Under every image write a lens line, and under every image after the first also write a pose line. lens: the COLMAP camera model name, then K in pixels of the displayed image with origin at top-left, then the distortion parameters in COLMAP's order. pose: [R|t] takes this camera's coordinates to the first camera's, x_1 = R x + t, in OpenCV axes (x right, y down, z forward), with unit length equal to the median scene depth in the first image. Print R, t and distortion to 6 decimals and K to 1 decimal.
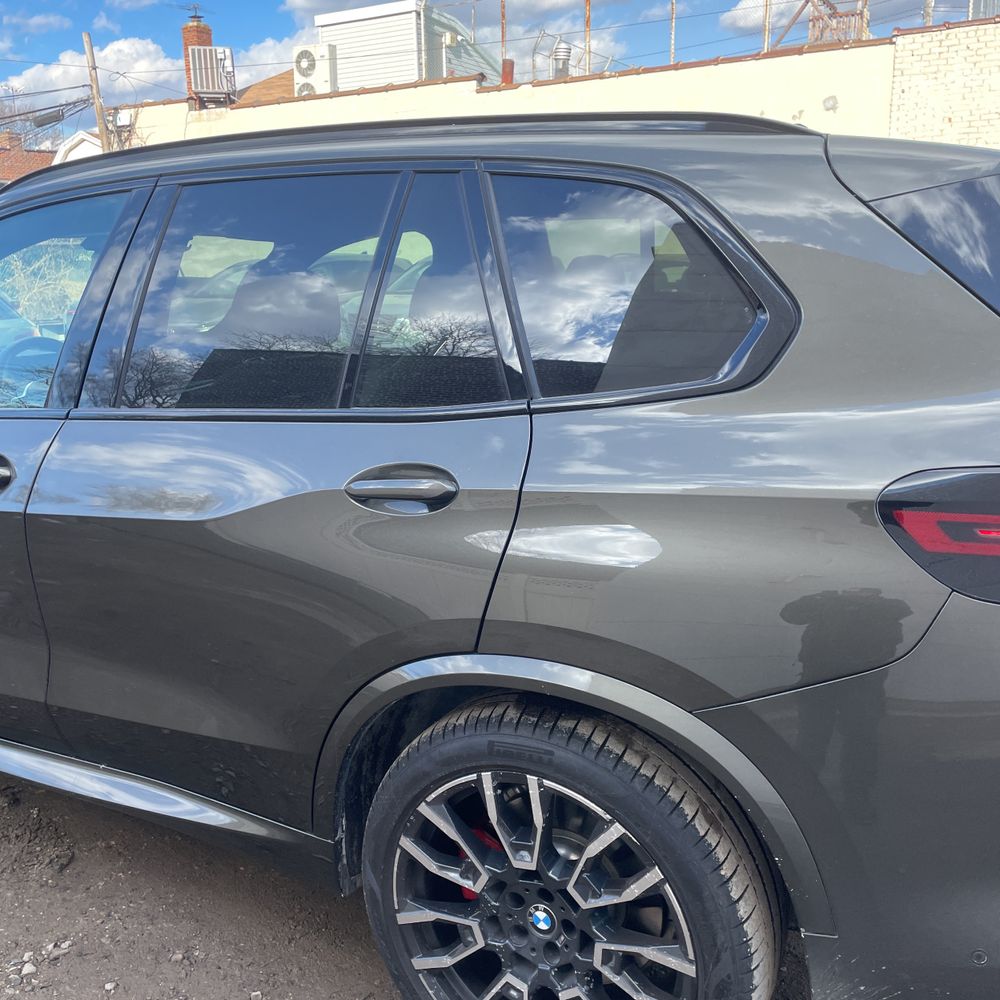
lens RADIAL K [[999.1, 0, 500.0], [0, 999.1, 500.0], [0, 0, 1]] dist [0.096995, -0.119005]
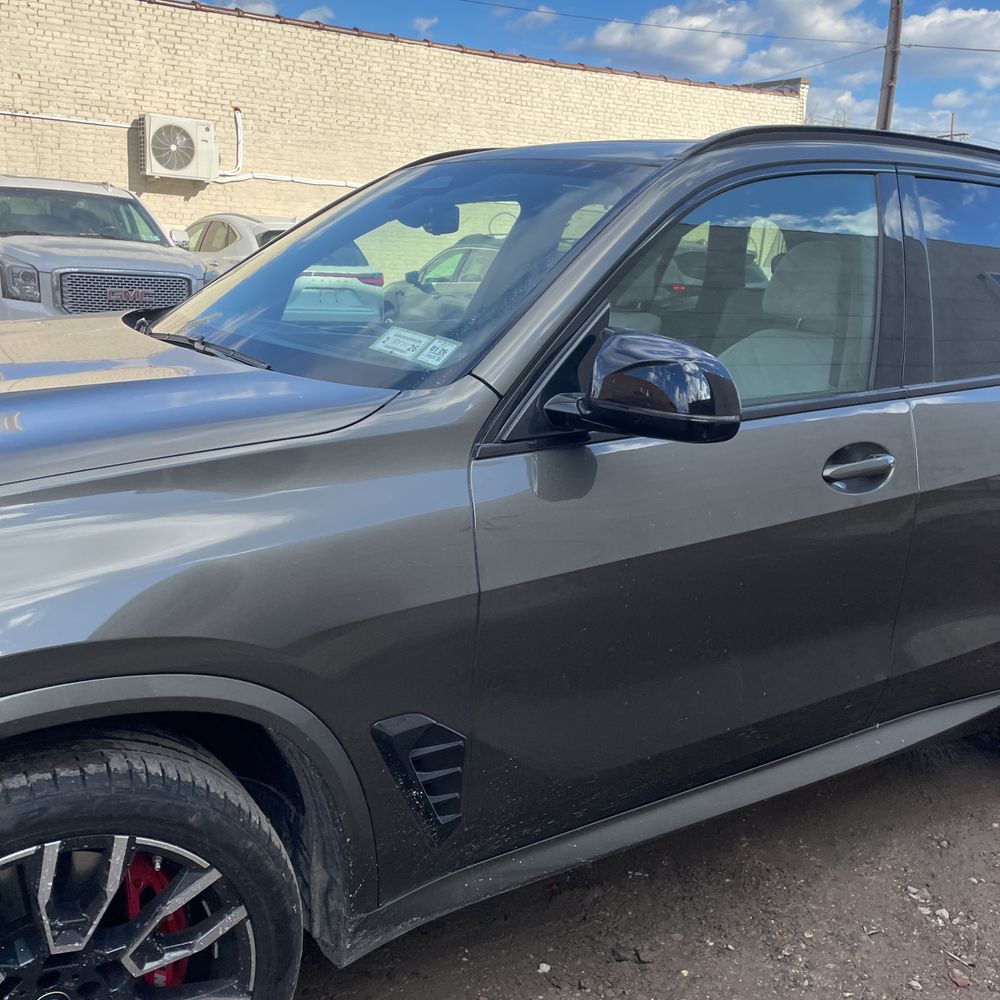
lens RADIAL K [[998.6, 0, 486.6], [0, 998.6, 511.7], [0, 0, 1]] dist [0.090067, -0.111080]
pose [[0.482682, -0.179457, 0.857213, -0.262984], [0.135750, 0.982282, 0.129201, -0.026873], [-0.865211, 0.054004, 0.498491, 0.147343]]
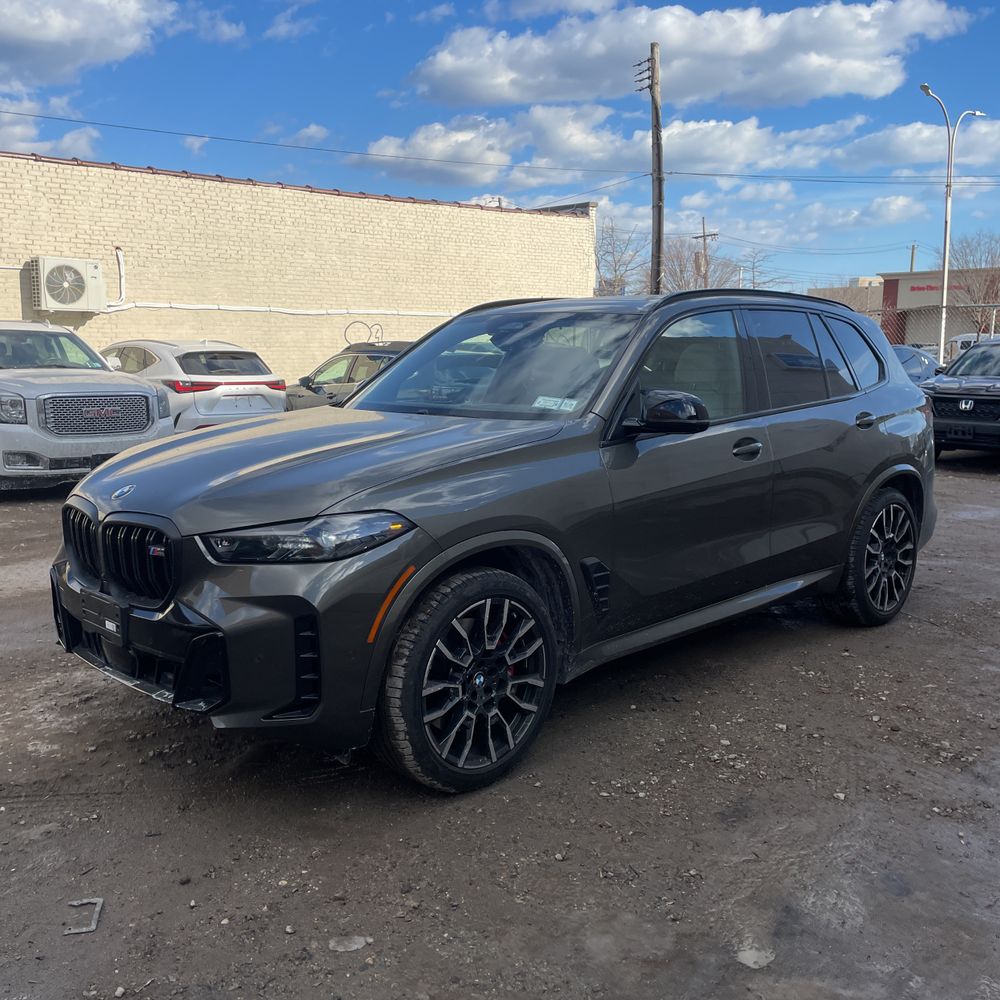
lens RADIAL K [[998.6, 0, 486.6], [0, 998.6, 511.7], [0, 0, 1]] dist [0.090067, -0.111080]
pose [[0.301309, -0.132615, 0.944259, -0.444744], [0.215550, 0.974120, 0.068028, -0.025880], [-0.928844, 0.183038, 0.322097, 0.152745]]
